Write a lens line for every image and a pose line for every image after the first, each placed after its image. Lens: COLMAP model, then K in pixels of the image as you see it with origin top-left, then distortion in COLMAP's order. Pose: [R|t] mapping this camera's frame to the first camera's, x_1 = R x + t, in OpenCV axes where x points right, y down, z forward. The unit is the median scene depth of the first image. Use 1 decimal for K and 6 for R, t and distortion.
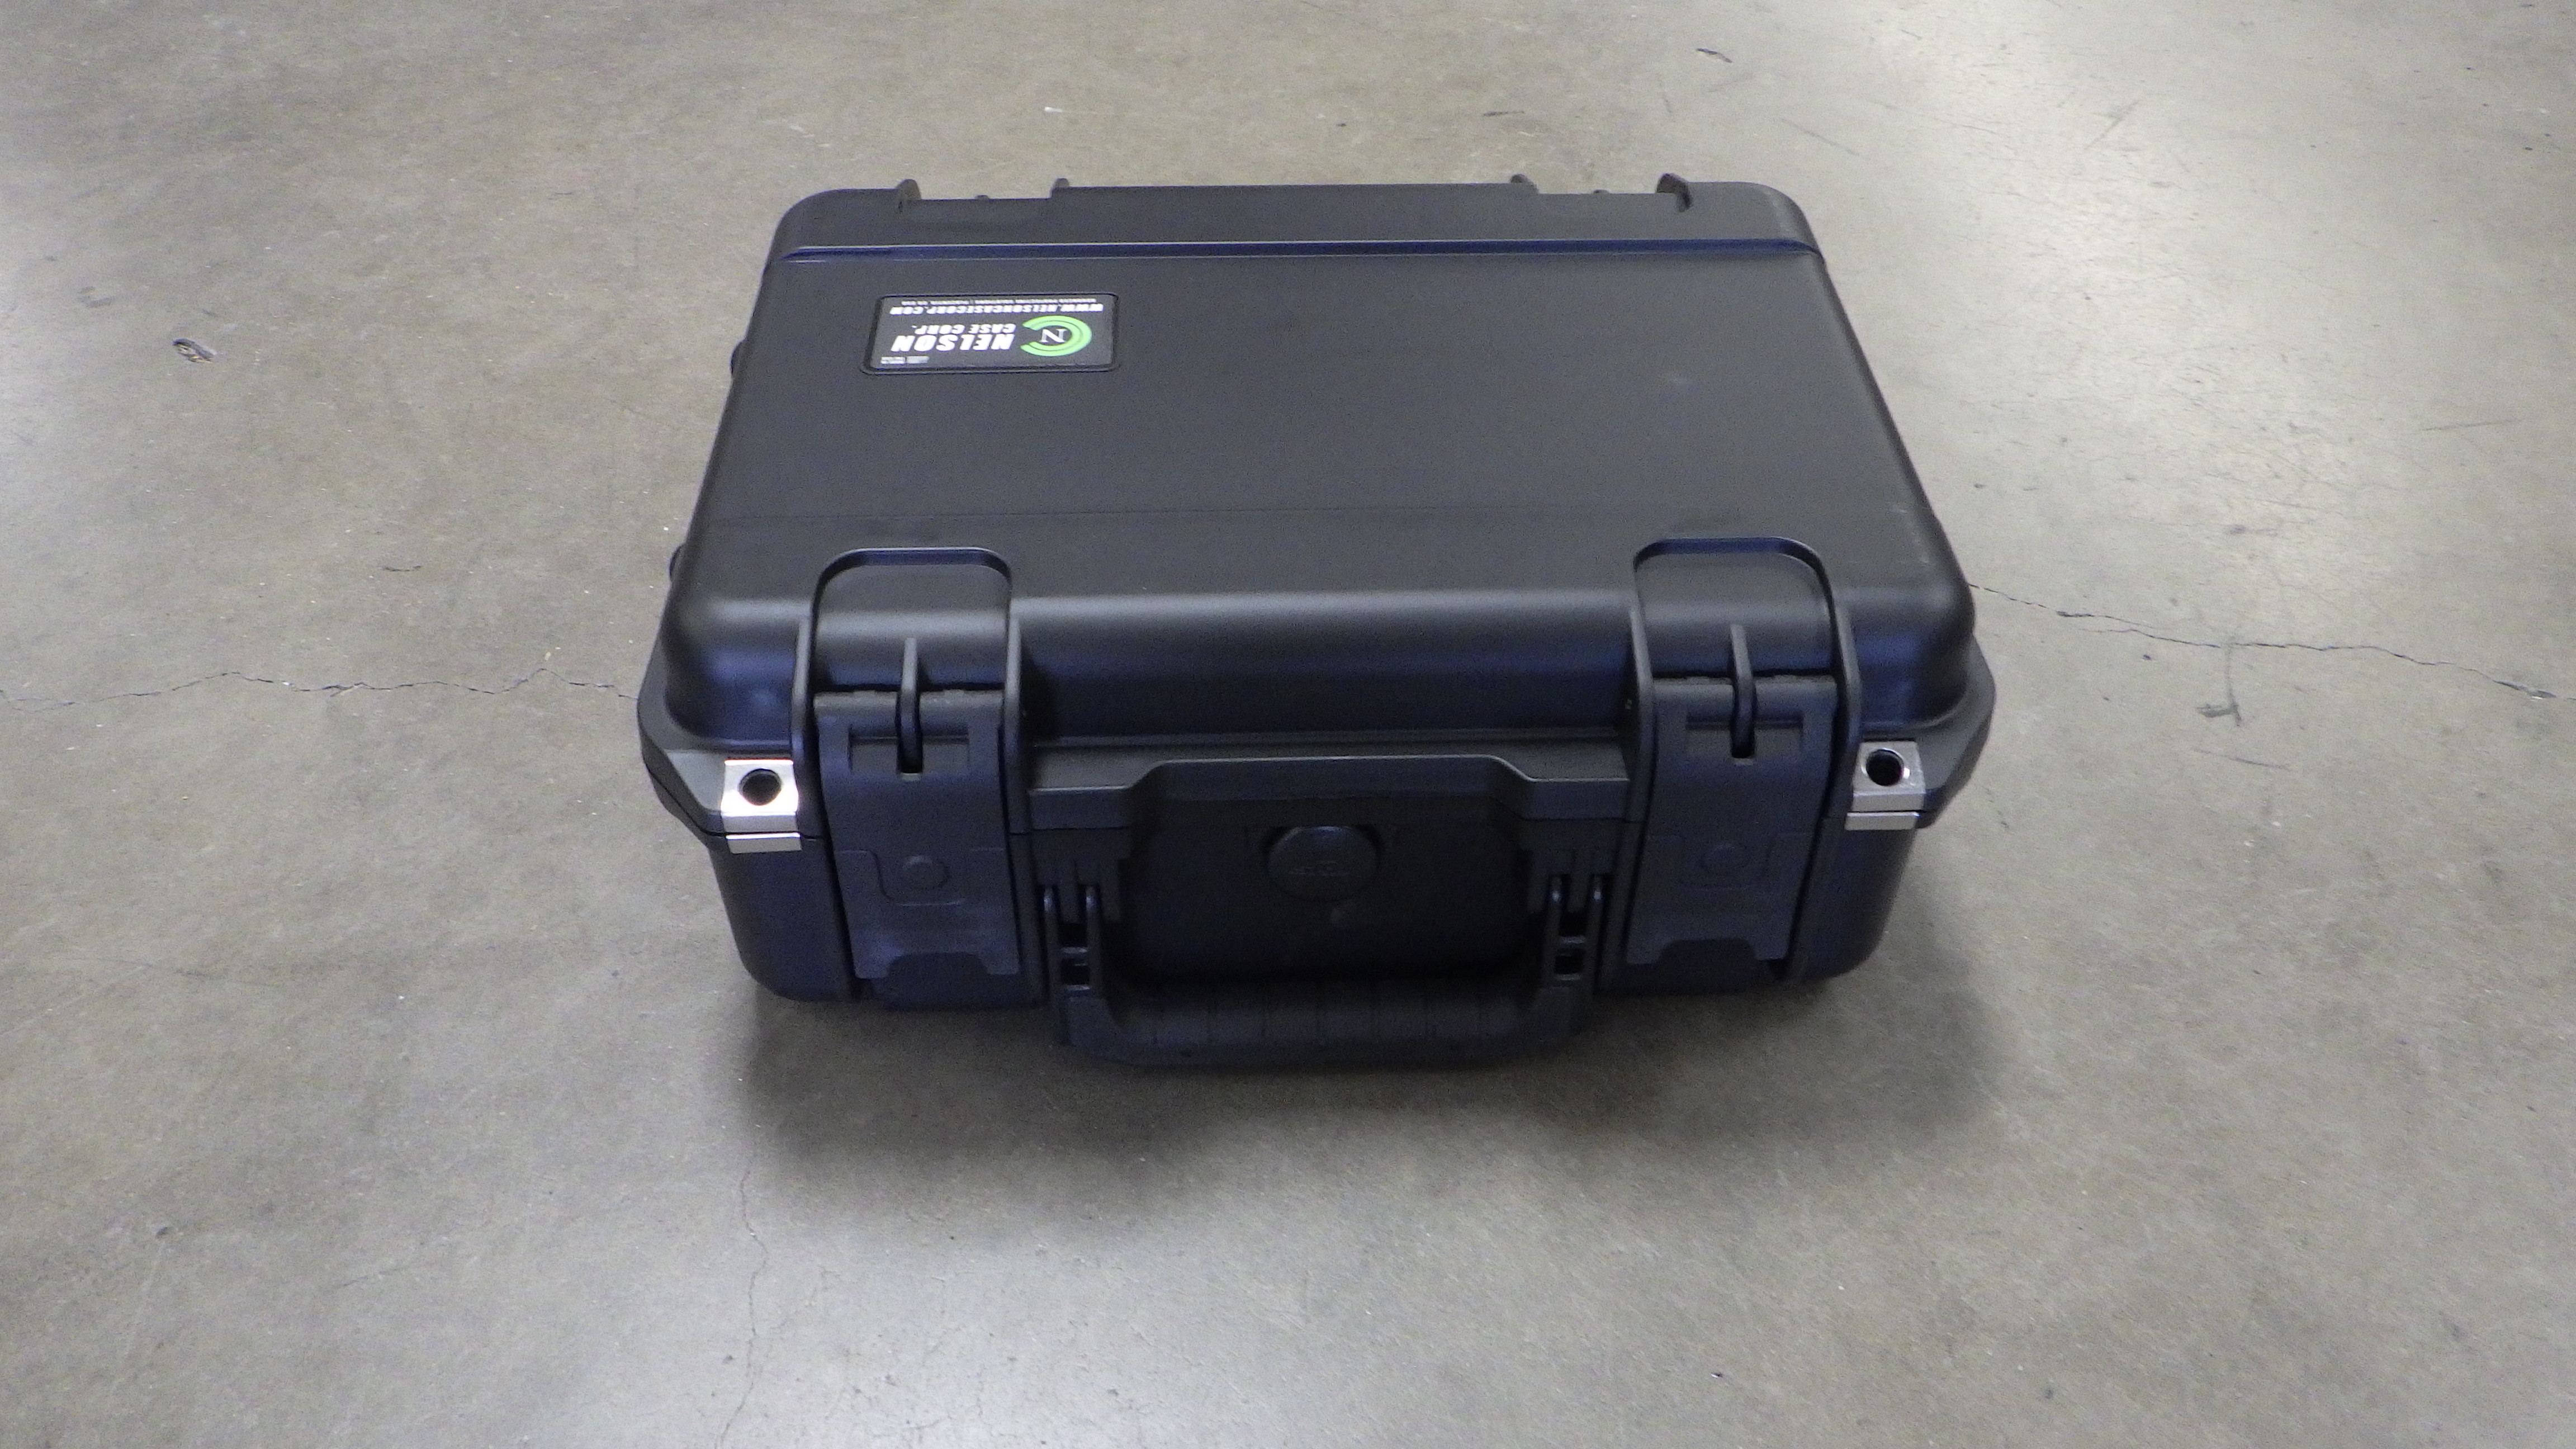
lens RADIAL K [[2119.4, 0, 1286.1], [0, 2119.4, 711.2], [0, 0, 1]] dist [-0.003616, 0.003394]
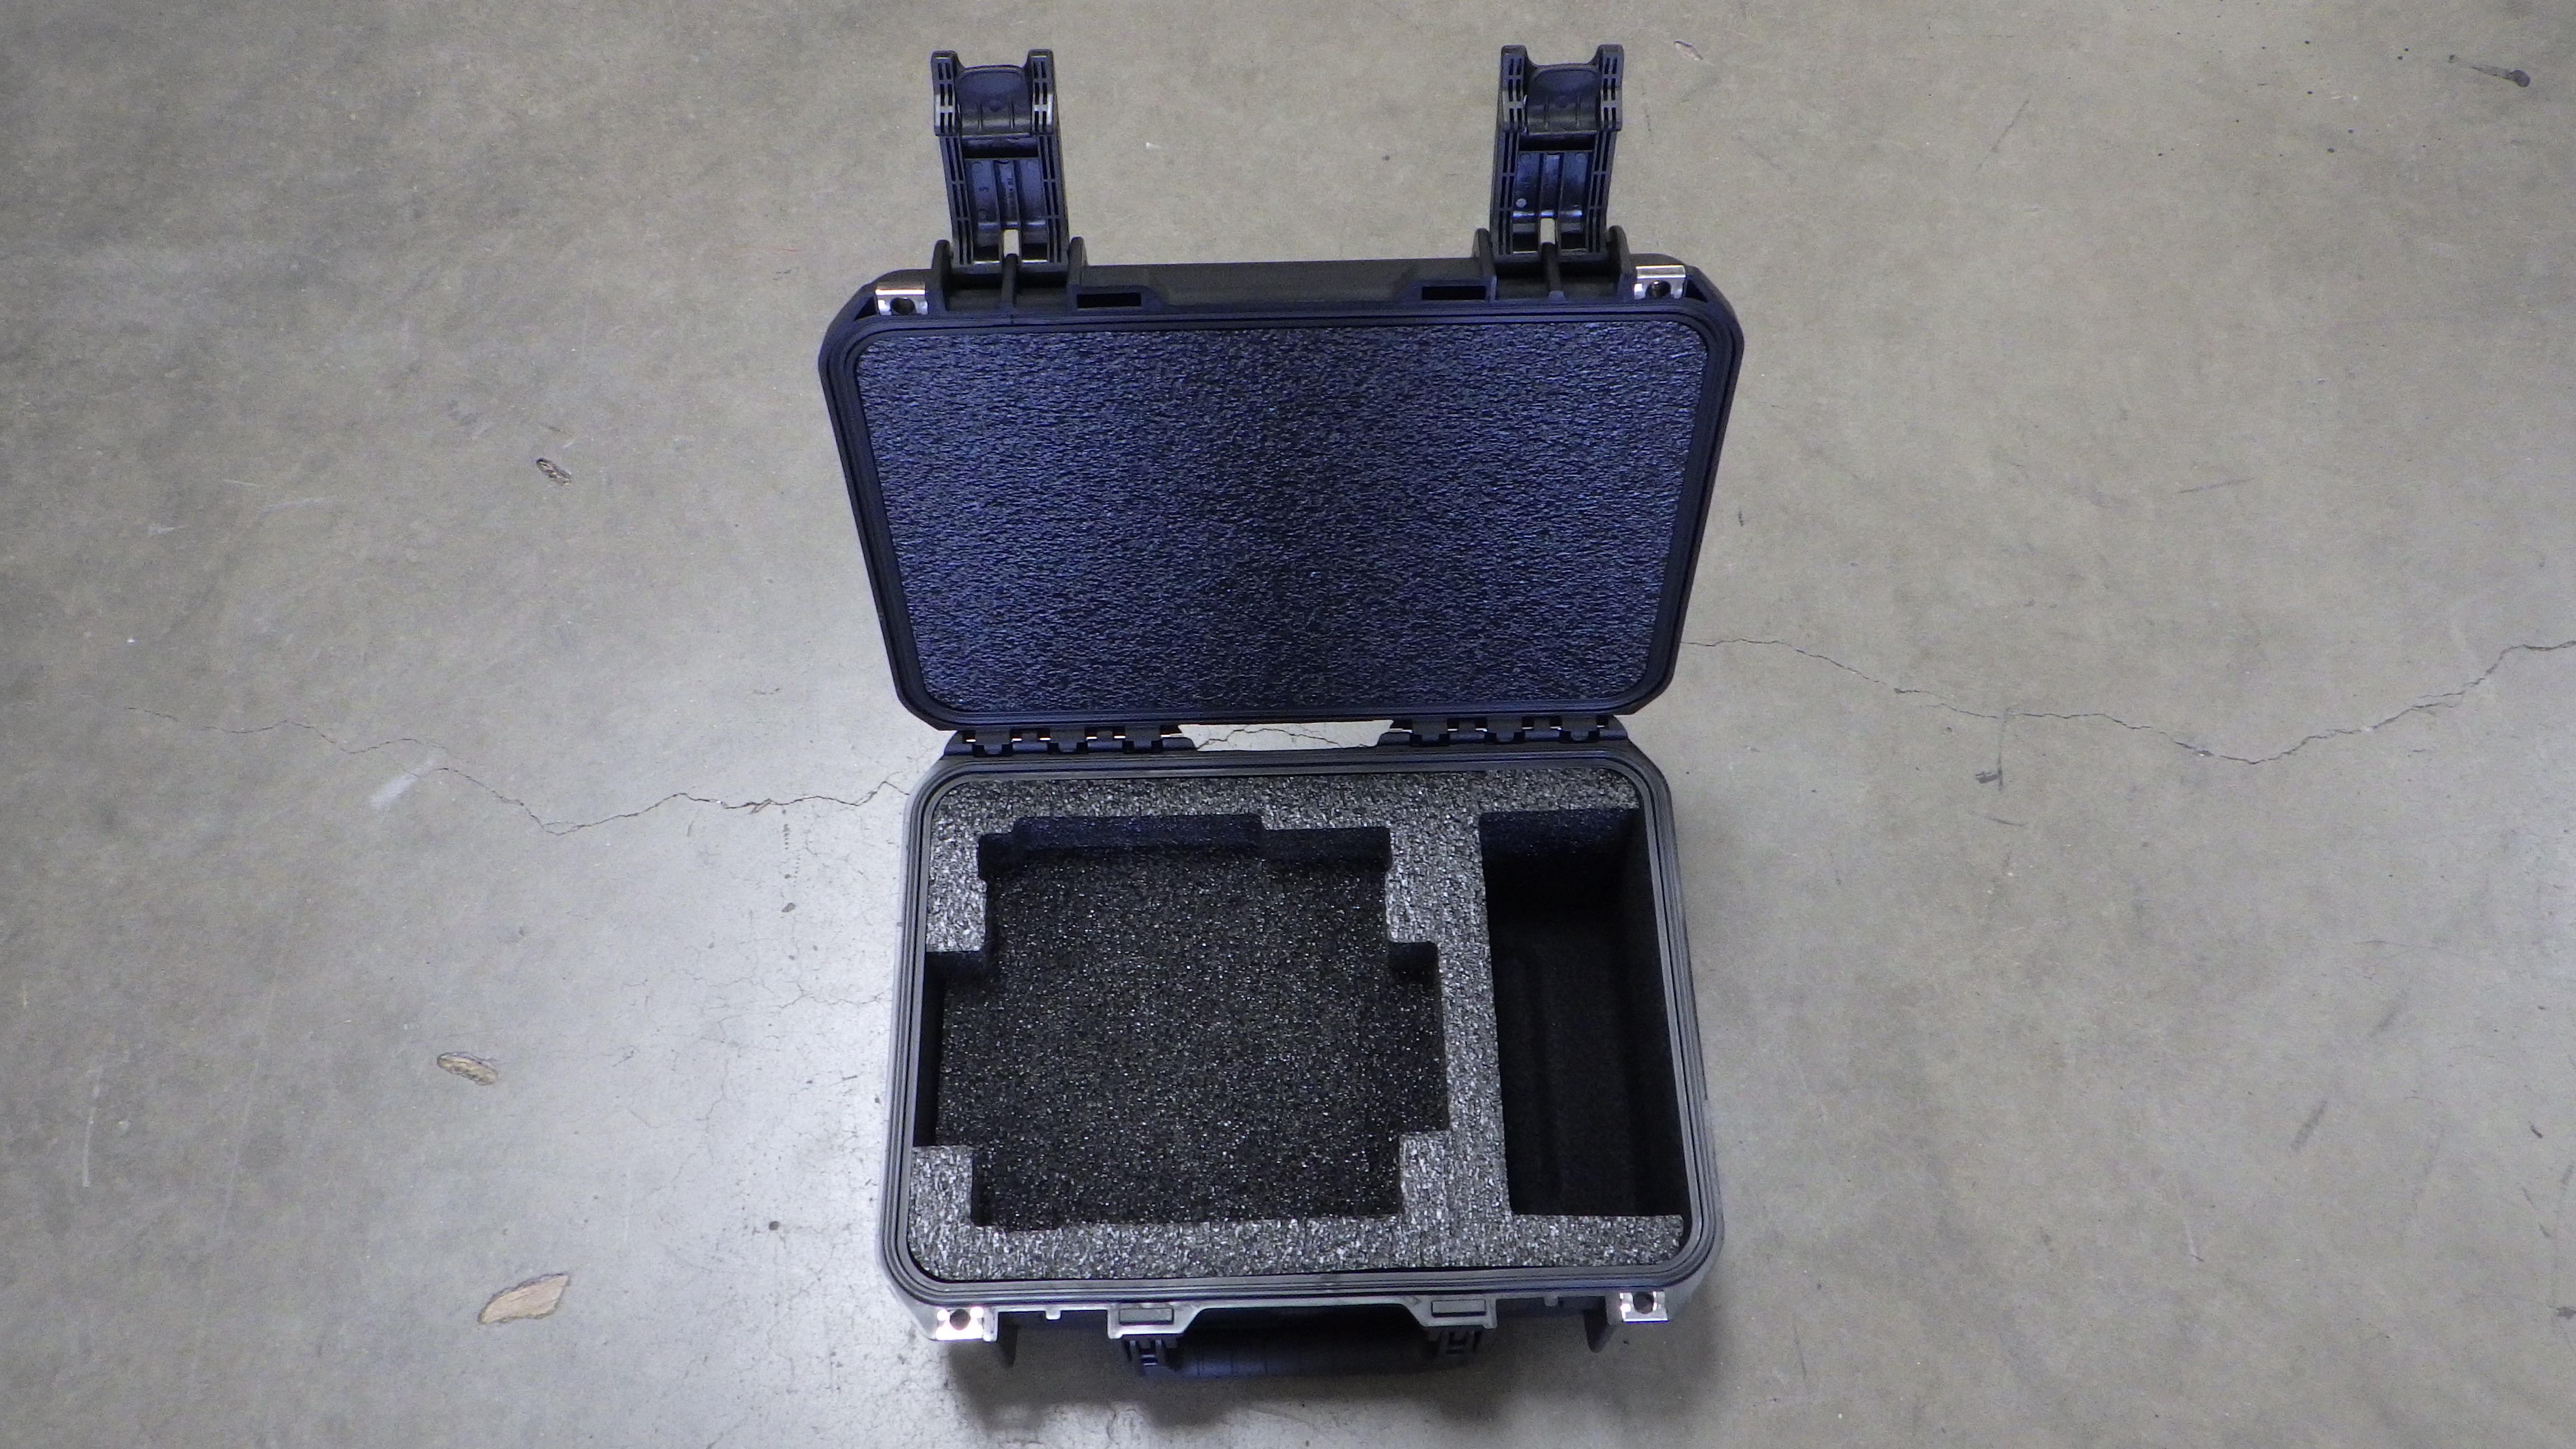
lens RADIAL K [[2119.4, 0, 1286.3], [0, 2119.4, 699.8], [0, 0, 1]] dist [-0.003616, 0.003394]
pose [[0.999408, -0.033958, 0.005585, -0.075036], [0.029823, 0.935579, 0.351856, -0.624487], [-0.017174, -0.351481, 0.936038, -0.414603]]
